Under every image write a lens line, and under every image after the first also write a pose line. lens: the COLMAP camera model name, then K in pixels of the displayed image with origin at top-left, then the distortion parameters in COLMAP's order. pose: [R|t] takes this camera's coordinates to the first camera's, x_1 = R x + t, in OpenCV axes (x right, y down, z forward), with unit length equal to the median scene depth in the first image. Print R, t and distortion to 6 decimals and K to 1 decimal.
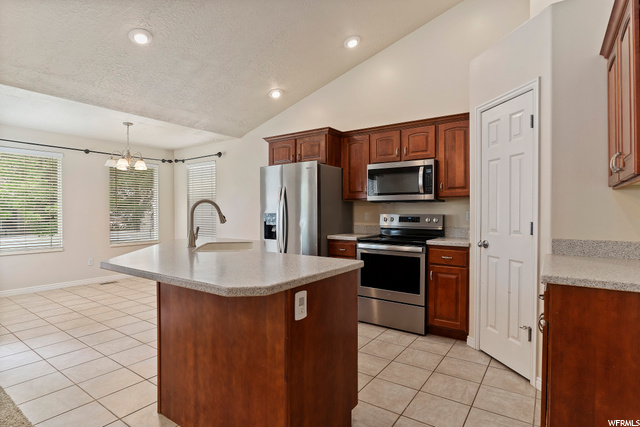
lens RADIAL K [[335.9, 0, 323.7], [0, 335.9, 214.4], [0, 0, 1]] dist [-0.019924, 0.000359]
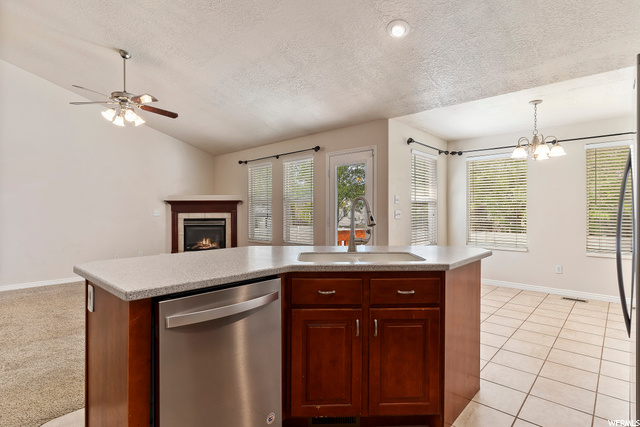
lens RADIAL K [[327.1, 0, 322.1], [0, 327.1, 216.5], [0, 0, 1]] dist [-0.004186, 0.000135]
pose [[-0.141732, 0.015038, -0.989791, 0.387791], [-0.008452, 0.999830, 0.016401, -0.006690], [0.989869, 0.010690, -0.141581, 0.865582]]
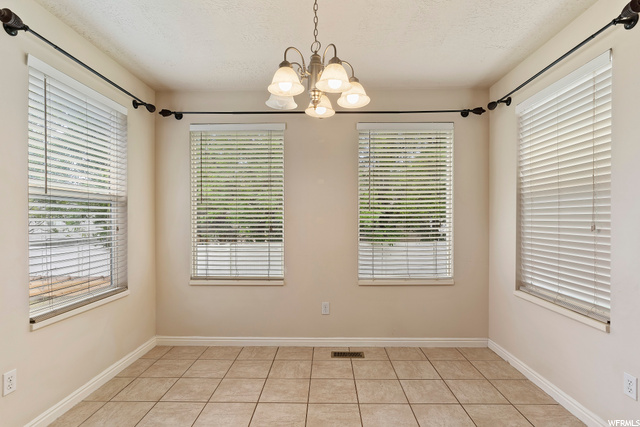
lens RADIAL K [[327.1, 0, 322.1], [0, 327.1, 216.5], [0, 0, 1]] dist [-0.004186, 0.000135]
pose [[0.557346, -0.006053, -0.830258, -0.421828], [-0.005633, 0.999923, -0.011071, -0.014777], [0.830261, 0.010848, 0.557269, 1.164301]]
